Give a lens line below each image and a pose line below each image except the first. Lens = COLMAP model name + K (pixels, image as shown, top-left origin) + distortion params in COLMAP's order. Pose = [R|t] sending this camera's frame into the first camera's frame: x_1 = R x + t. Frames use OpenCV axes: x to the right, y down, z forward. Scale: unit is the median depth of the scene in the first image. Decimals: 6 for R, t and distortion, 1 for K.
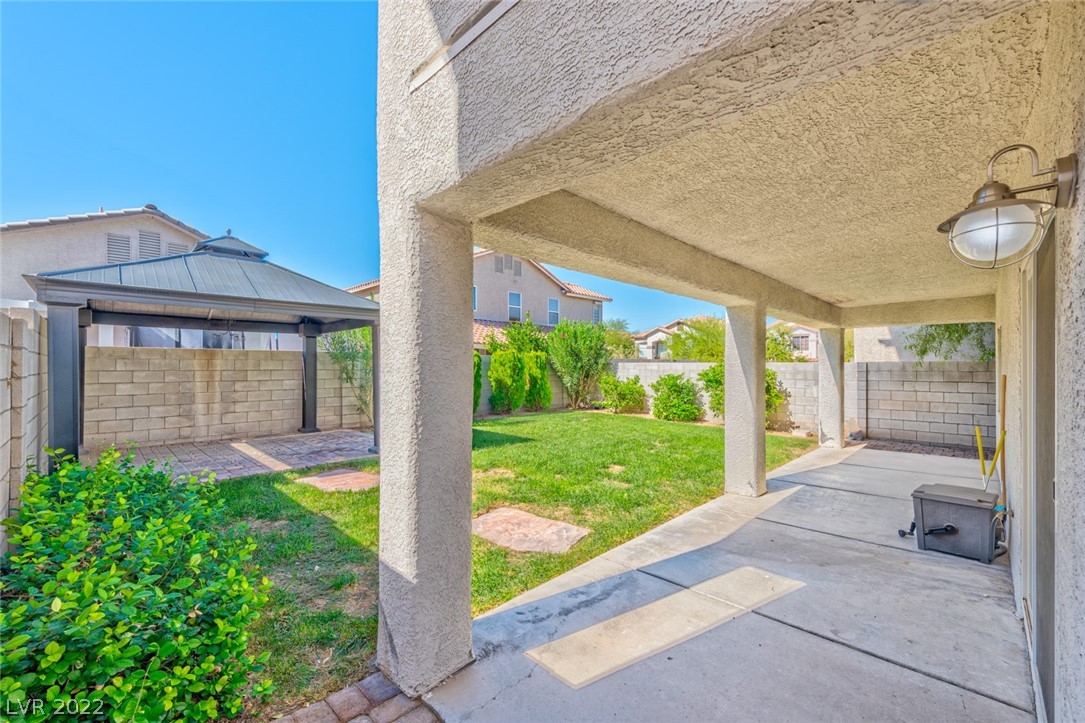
lens RADIAL K [[430.6, 0, 546.6], [0, 430.6, 365.2], [0, 0, 1]] dist [0.003675, -0.000130]
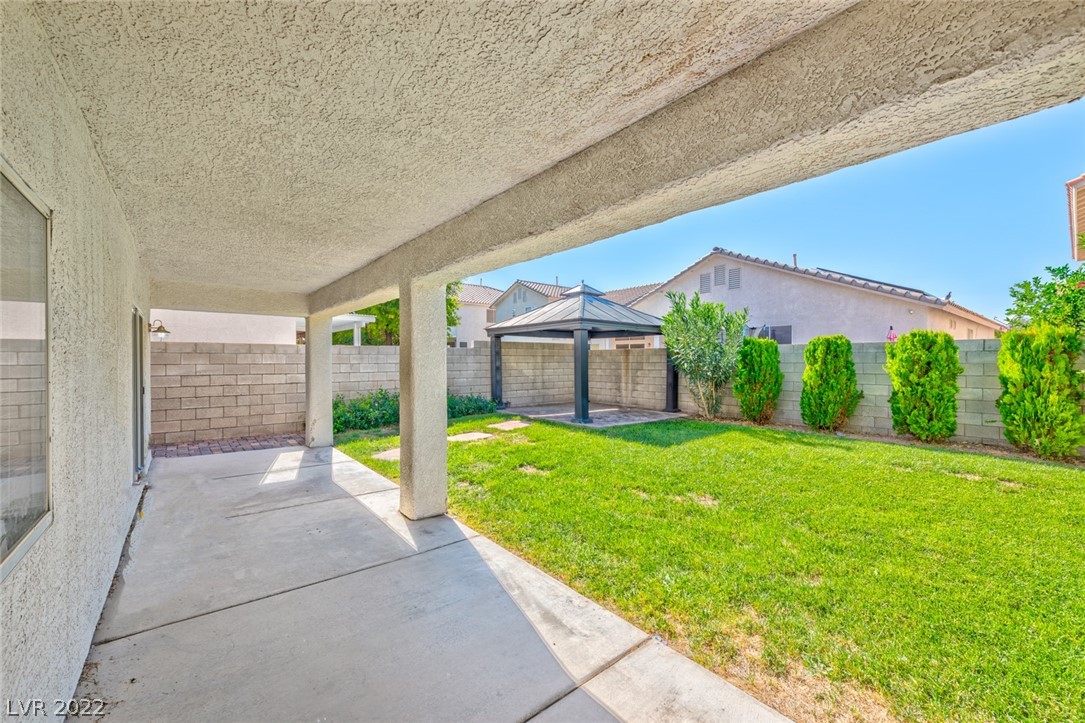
lens RADIAL K [[430.6, 0, 546.3], [0, 430.6, 362.5], [0, 0, 1]] dist [0.003675, -0.000130]
pose [[-0.116391, 0.001592, -0.993202, 0.835549], [-0.000286, 0.999999, 0.001637, 0.009958], [0.993203, 0.000475, -0.116391, 0.901329]]
